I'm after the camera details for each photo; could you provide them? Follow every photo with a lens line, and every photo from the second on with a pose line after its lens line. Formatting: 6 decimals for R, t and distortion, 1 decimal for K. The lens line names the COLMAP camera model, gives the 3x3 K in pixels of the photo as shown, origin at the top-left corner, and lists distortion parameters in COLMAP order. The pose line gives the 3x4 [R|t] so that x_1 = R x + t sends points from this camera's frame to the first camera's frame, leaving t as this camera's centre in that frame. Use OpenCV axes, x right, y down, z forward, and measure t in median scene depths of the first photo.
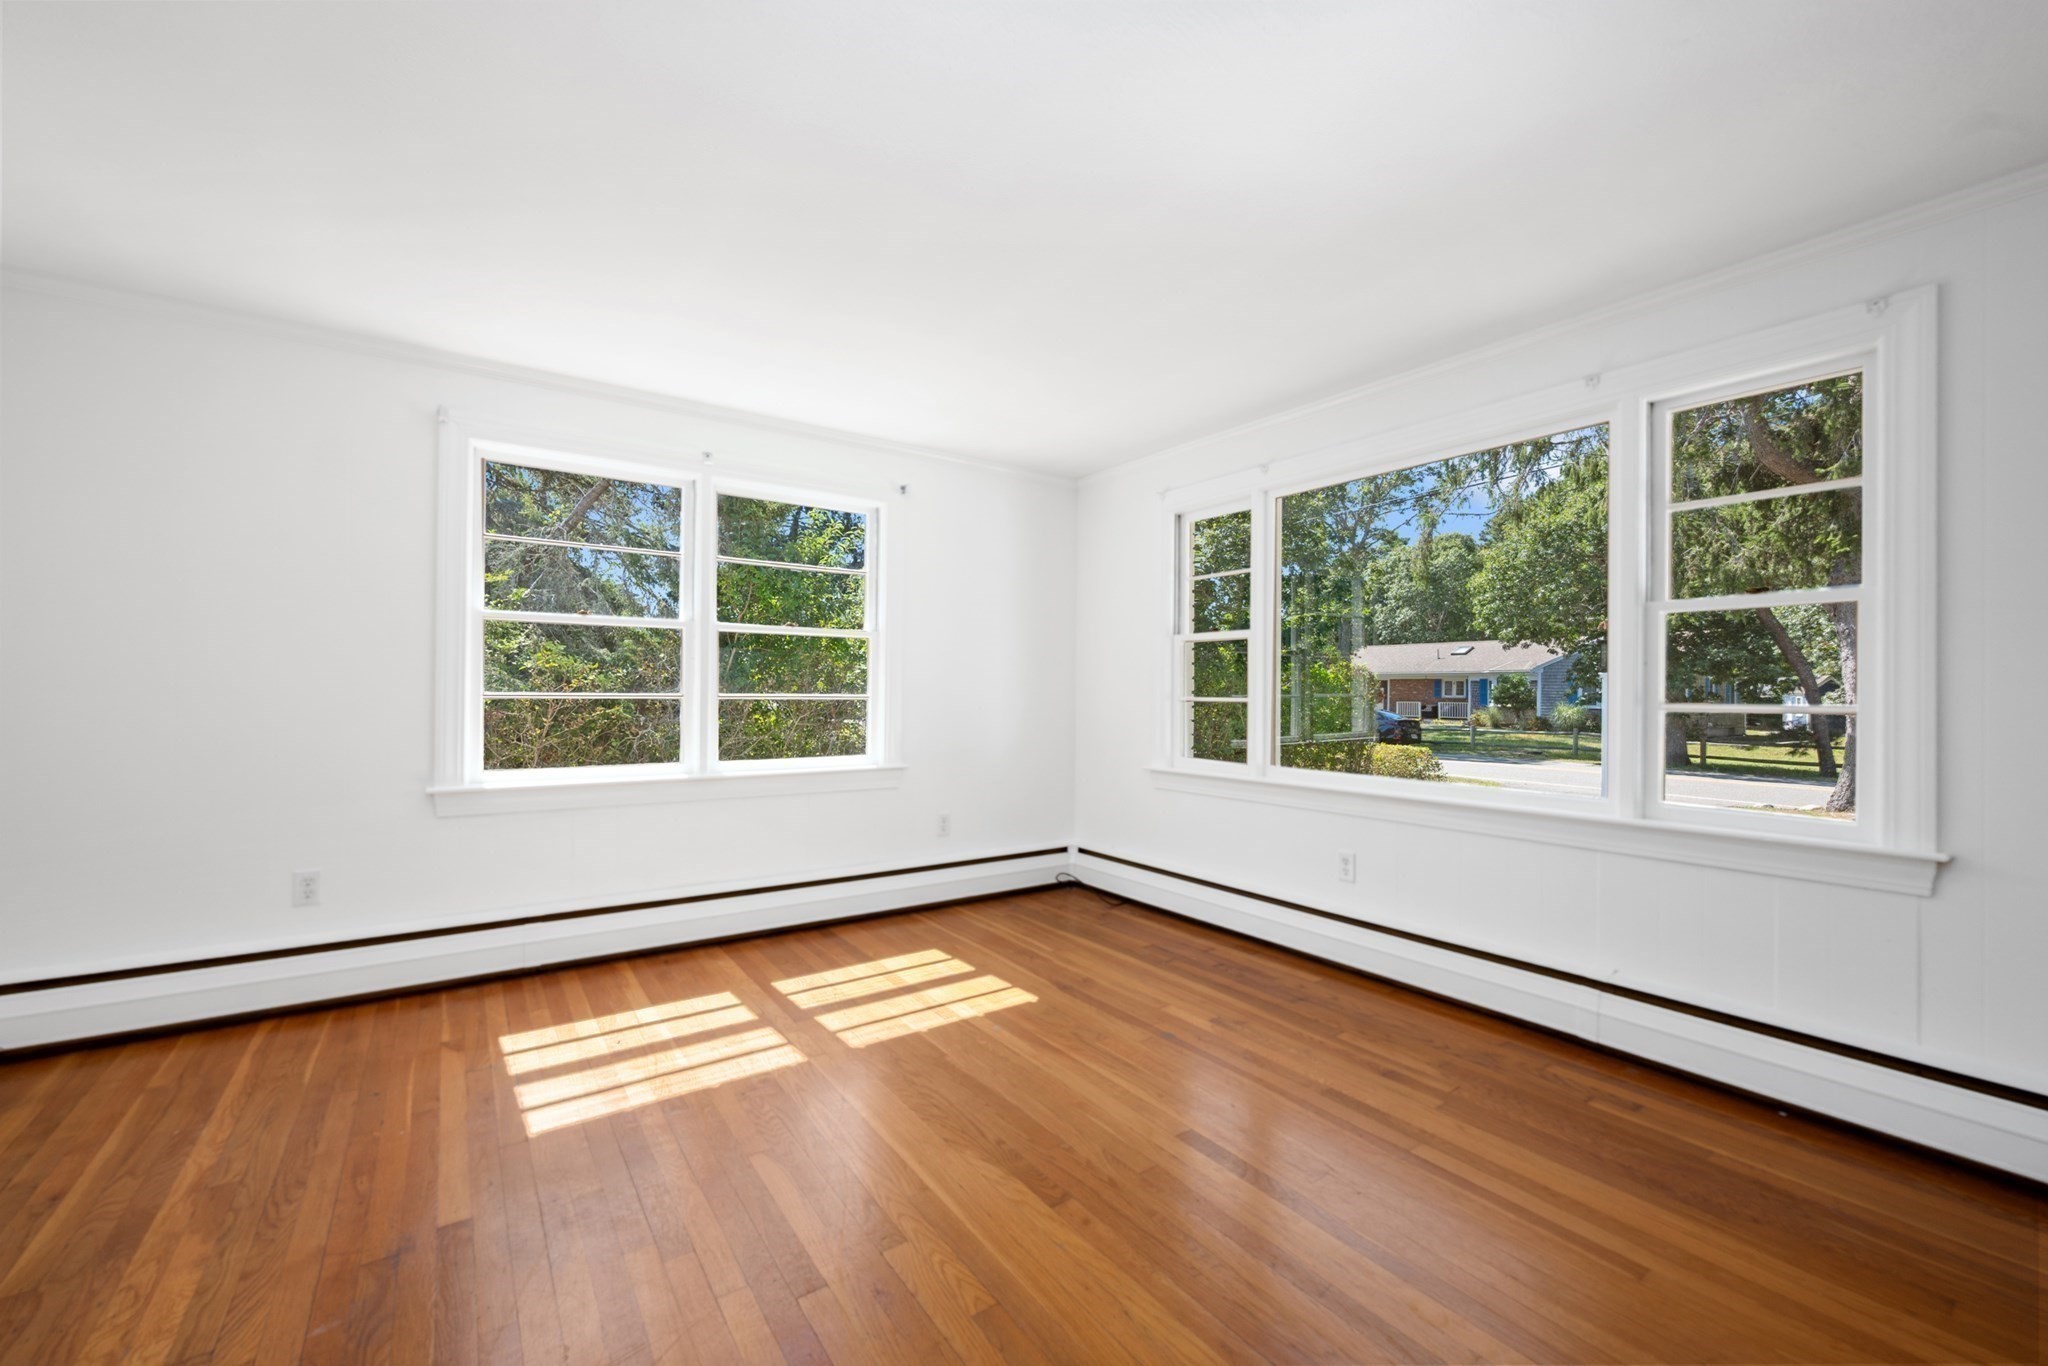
lens RADIAL K [[837.8, 0, 1024.0], [0, 837.8, 683.0], [0, 0, 1]] dist [-0.002086, -0.000333]
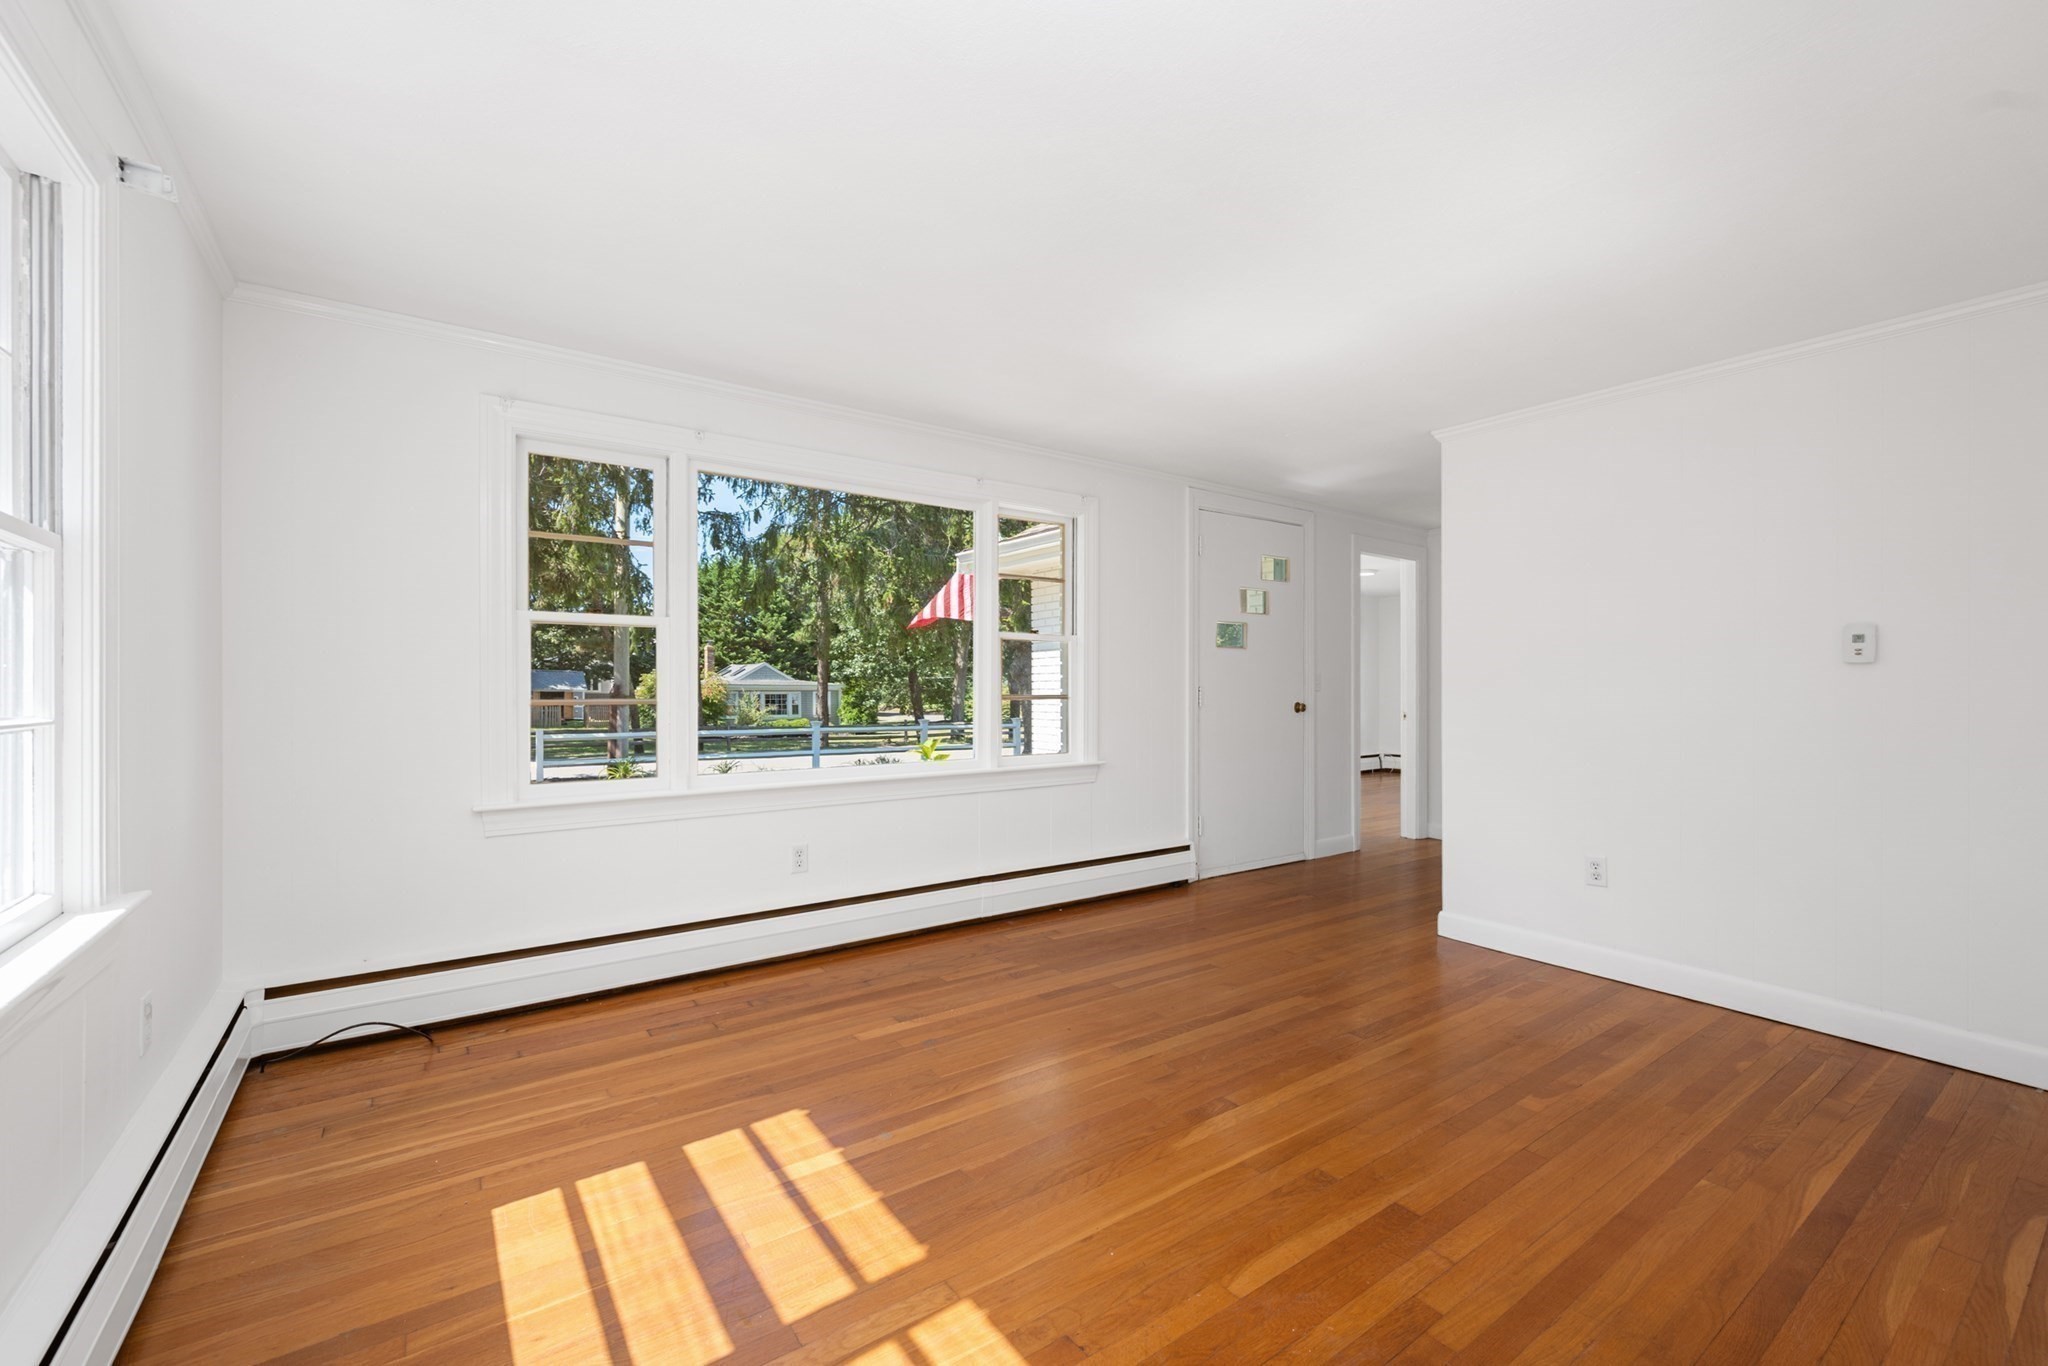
lens RADIAL K [[837.8, 0, 1024.0], [0, 837.8, 683.0], [0, 0, 1]] dist [-0.002086, -0.000333]
pose [[-0.010604, -0.002894, 0.999940, -0.726087], [-0.002999, 0.999991, 0.002862, -0.005346], [-0.999939, -0.002968, -0.010613, 0.801164]]
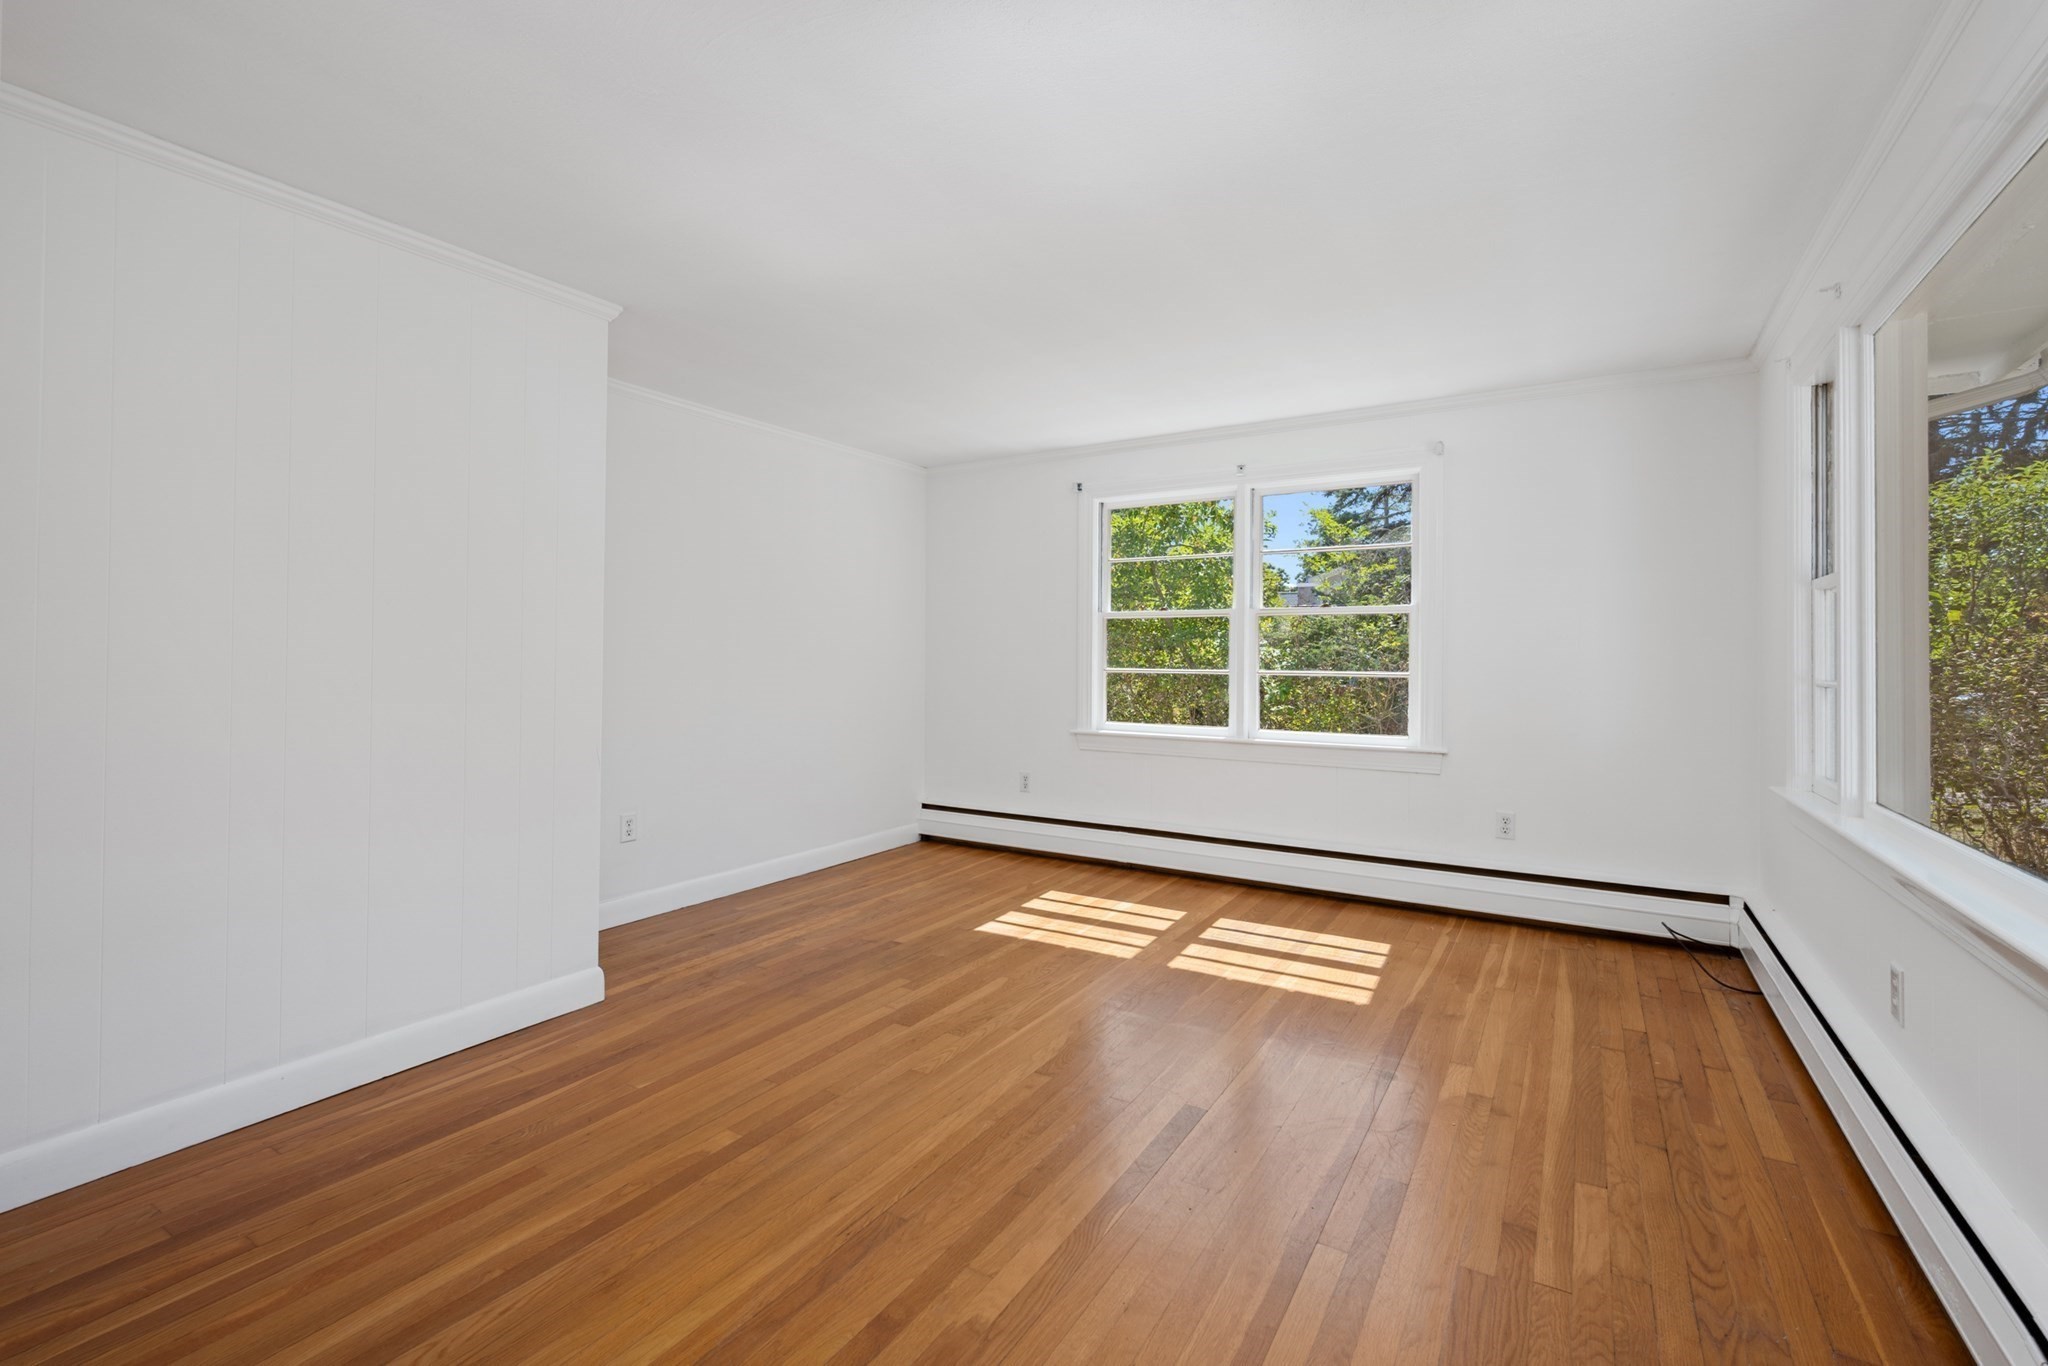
lens RADIAL K [[884.8, 0, 1024.0], [0, 884.8, 683.0], [0, 0, 1]] dist [0.000719, 0.000028]
pose [[0.392607, 0.020776, -0.919472, 0.749125], [-0.000705, 0.999751, 0.022289, 0.004158], [0.919706, -0.008102, 0.392524, 0.278291]]
